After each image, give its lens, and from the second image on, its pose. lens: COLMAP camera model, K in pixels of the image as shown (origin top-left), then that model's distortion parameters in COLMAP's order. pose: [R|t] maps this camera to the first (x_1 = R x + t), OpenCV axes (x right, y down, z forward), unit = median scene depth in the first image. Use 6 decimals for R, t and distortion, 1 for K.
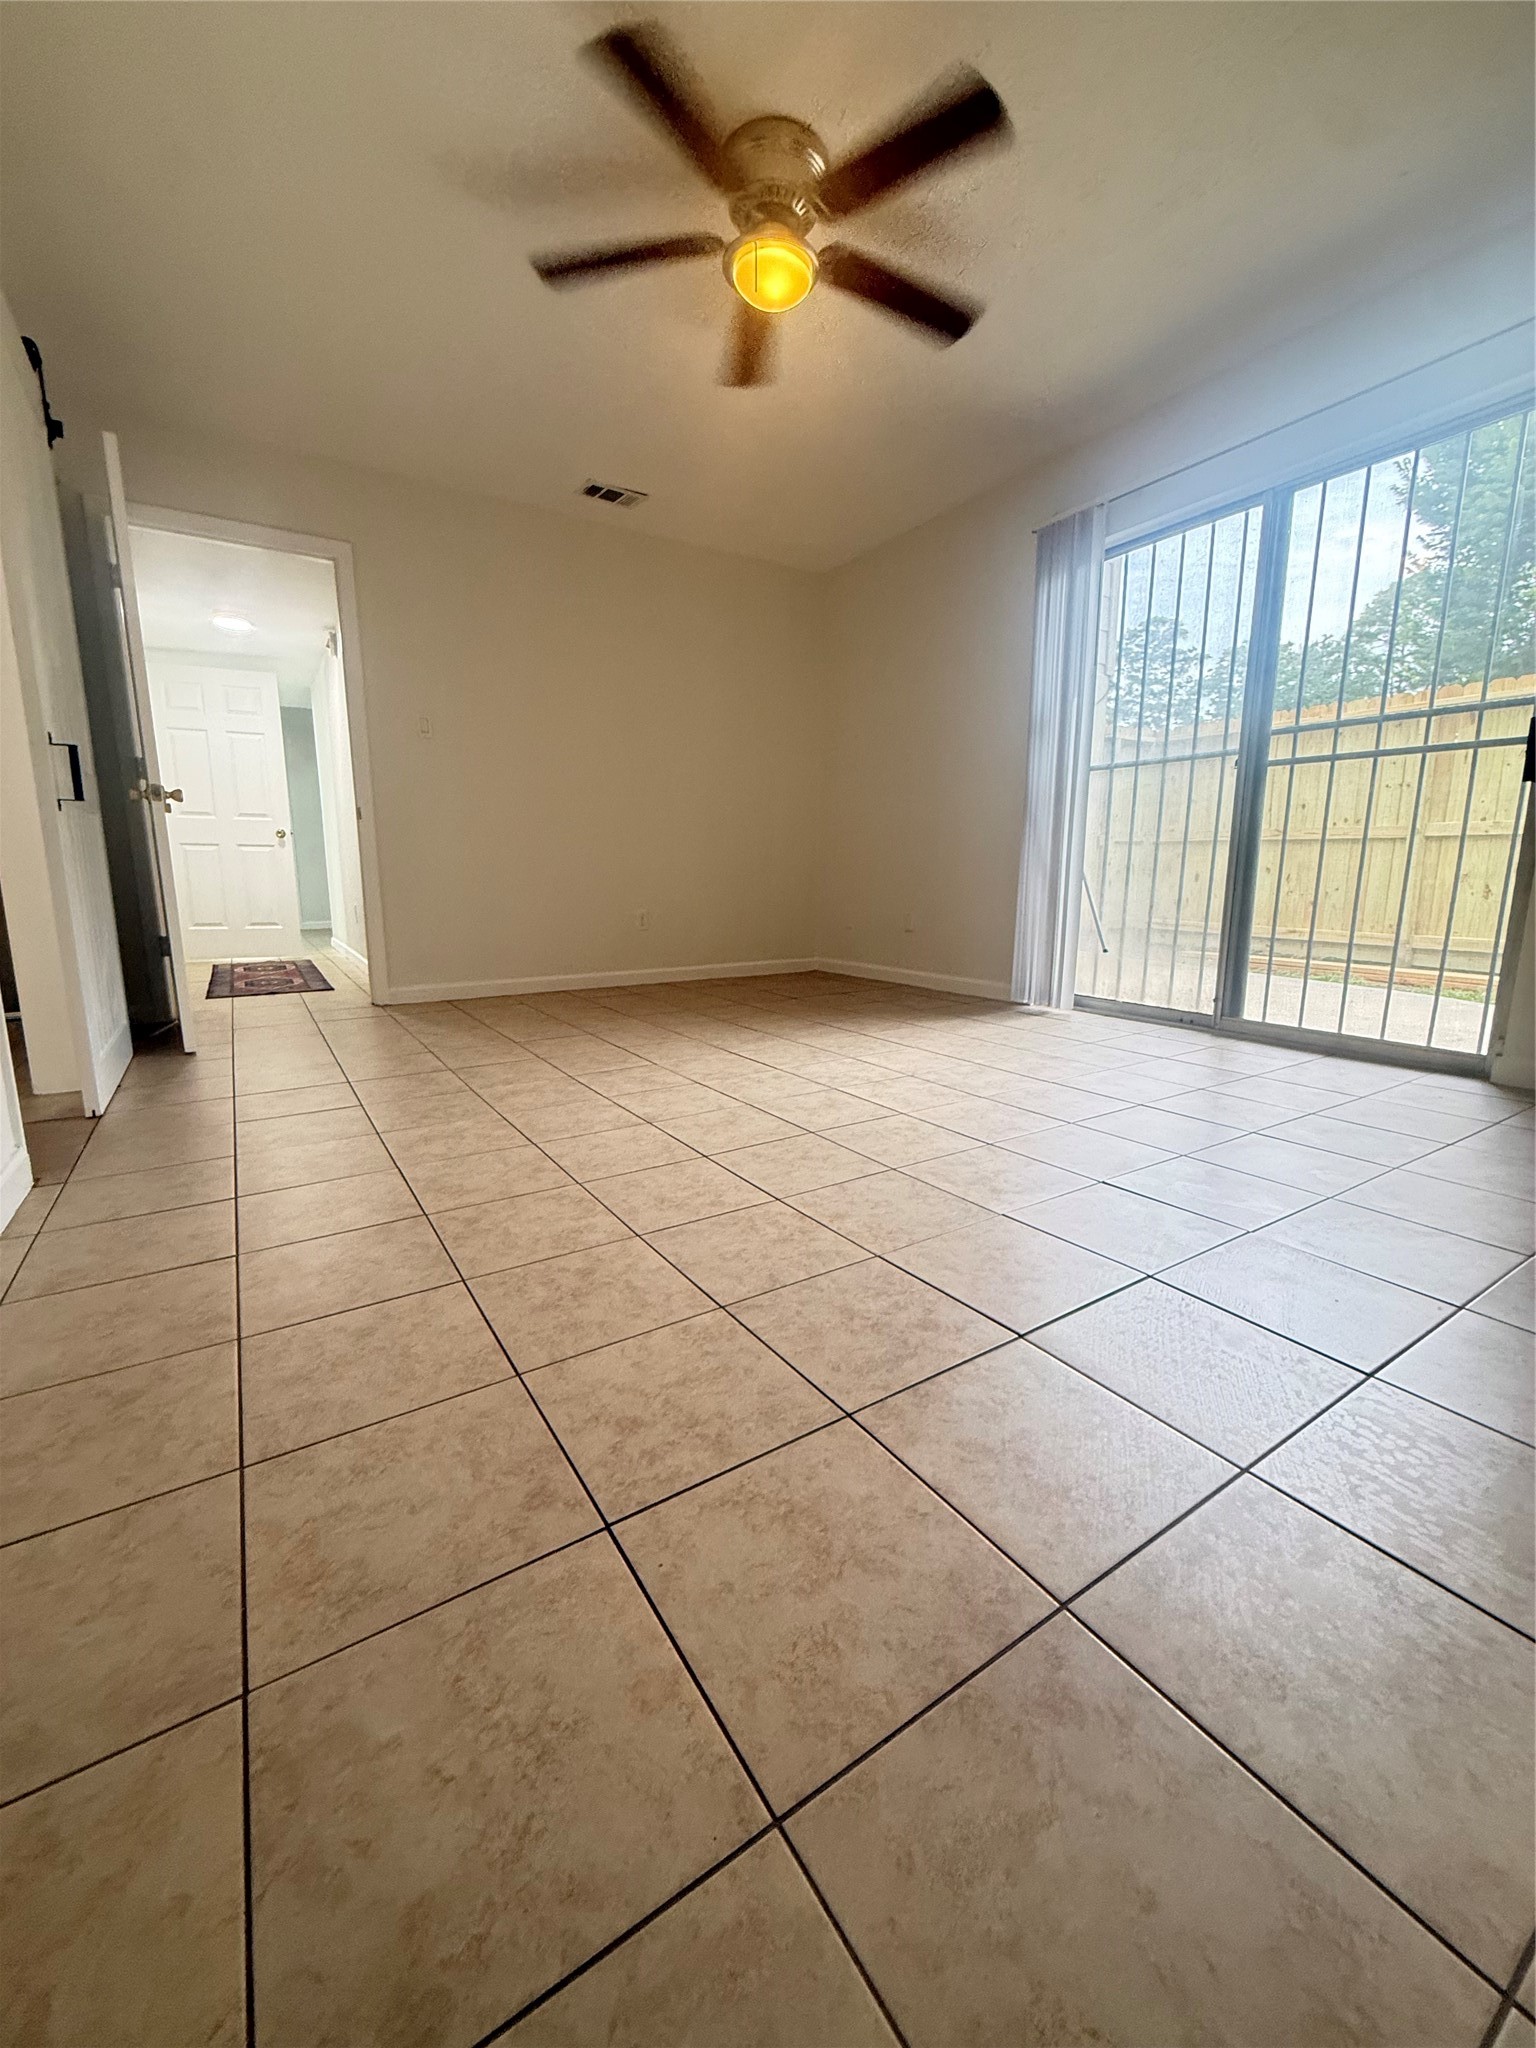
lens RADIAL K [[817.6, 0, 768.0], [0, 817.6, 1024.0], [0, 0, 1]] dist [0.000410, -0.000398]
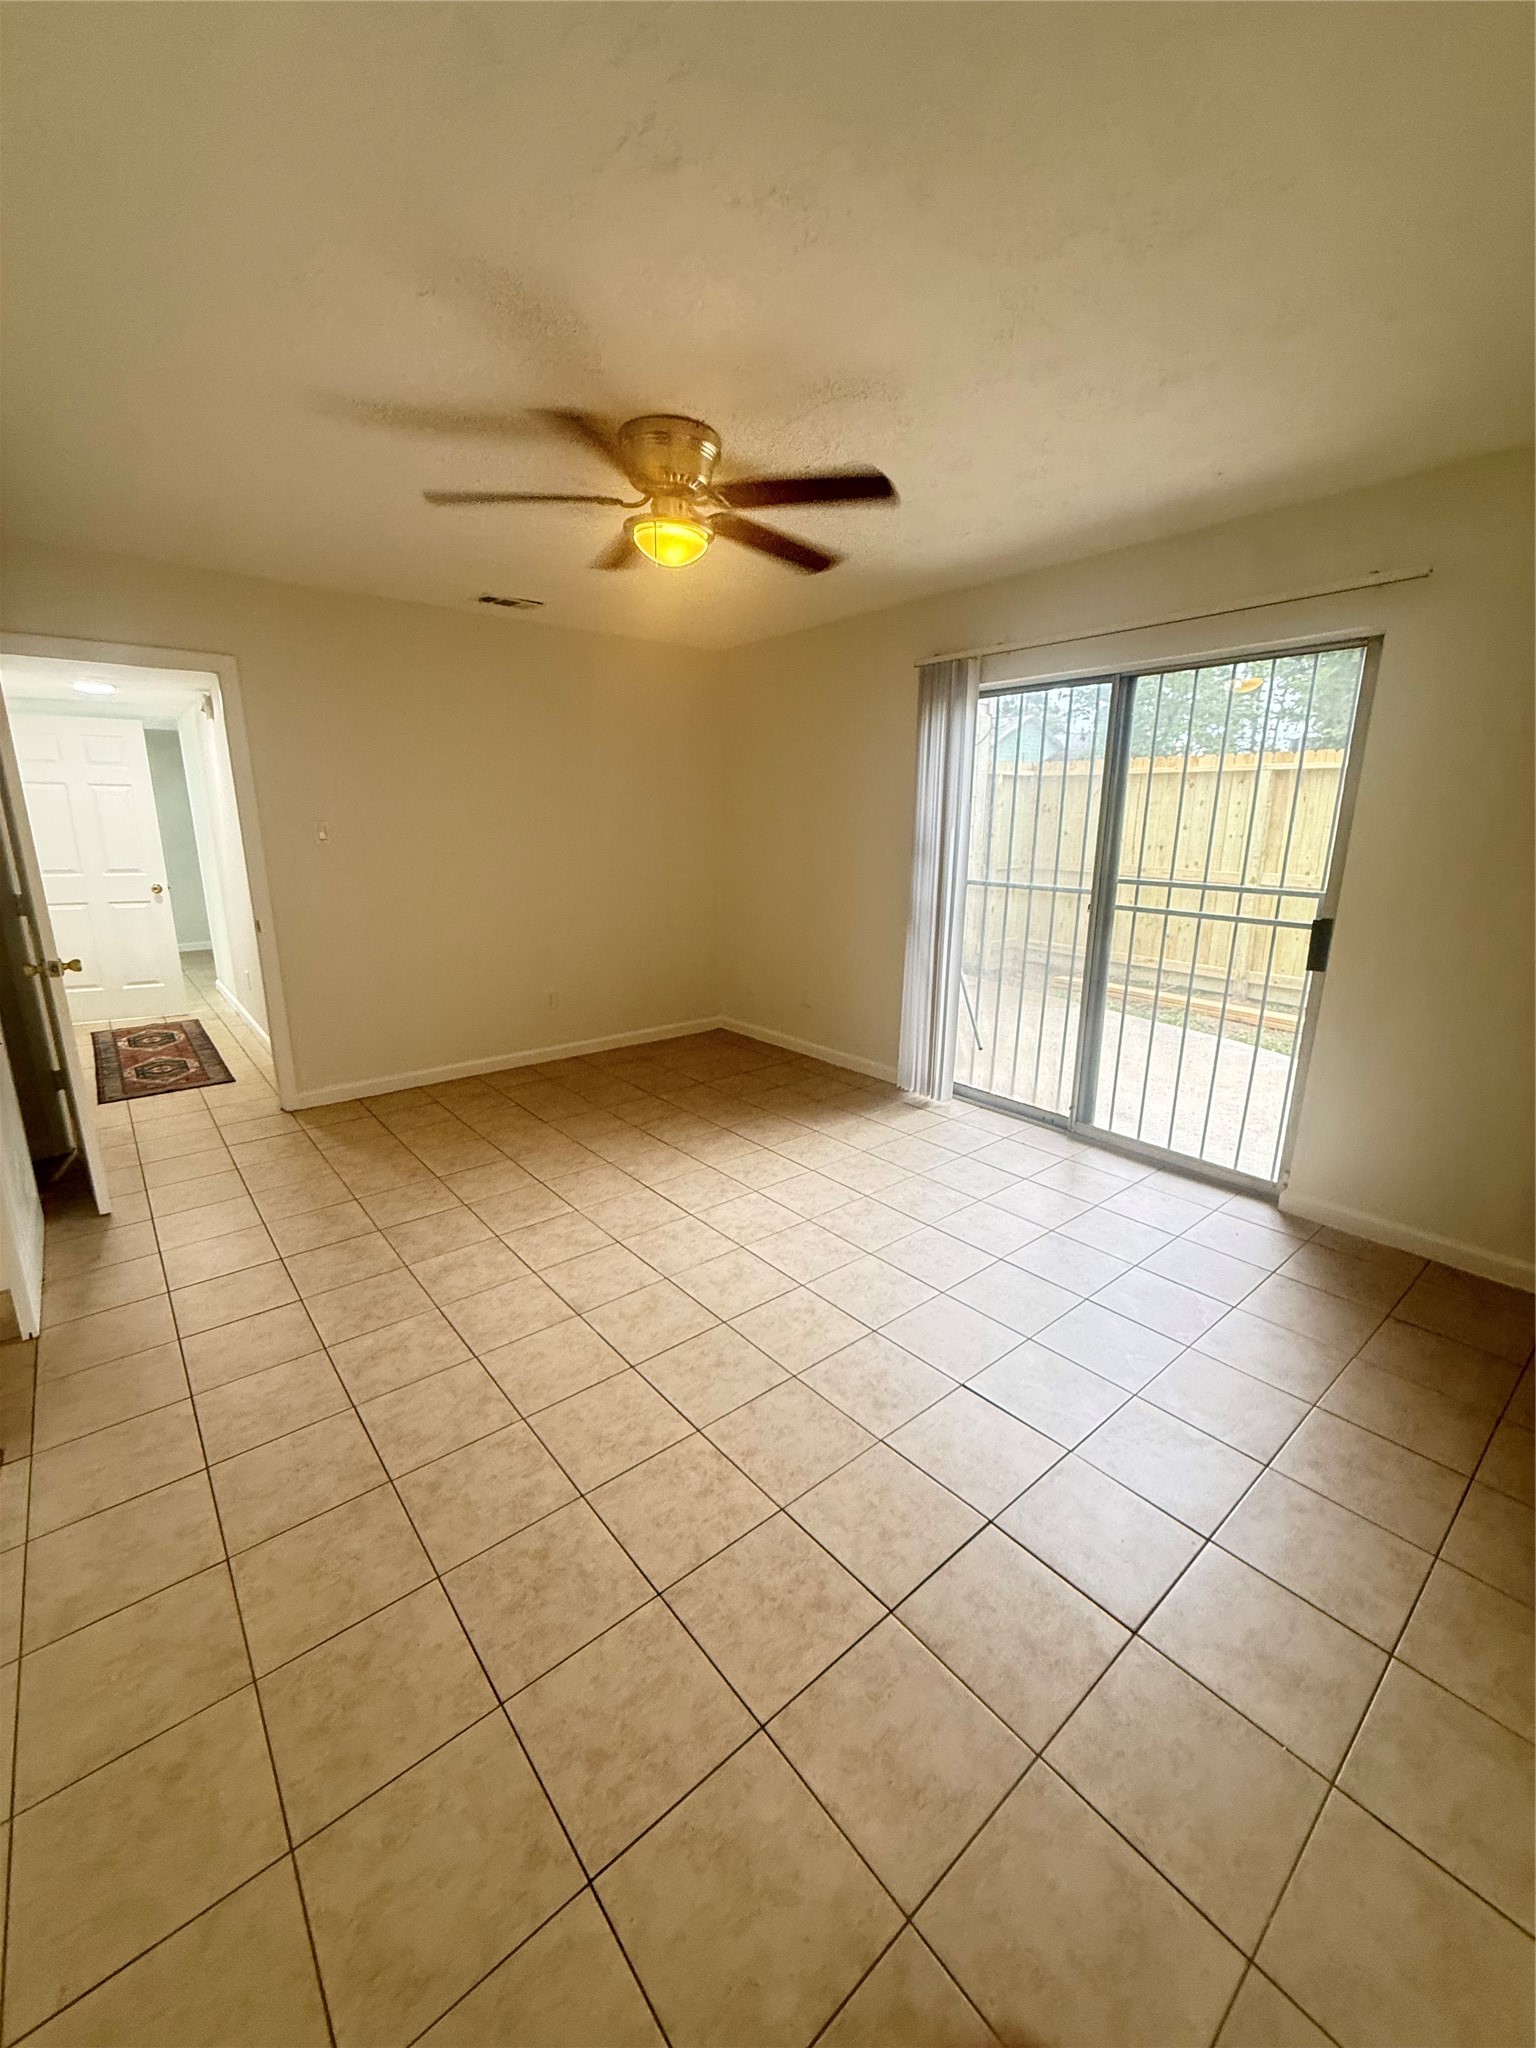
lens RADIAL K [[817.6, 0, 768.0], [0, 817.6, 1024.0], [0, 0, 1]] dist [0.000410, -0.000398]
pose [[0.992715, -0.024983, 0.117868, -0.008328], [0.017364, 0.997719, 0.065229, -0.301566], [-0.119229, -0.062708, 0.990885, -0.101527]]
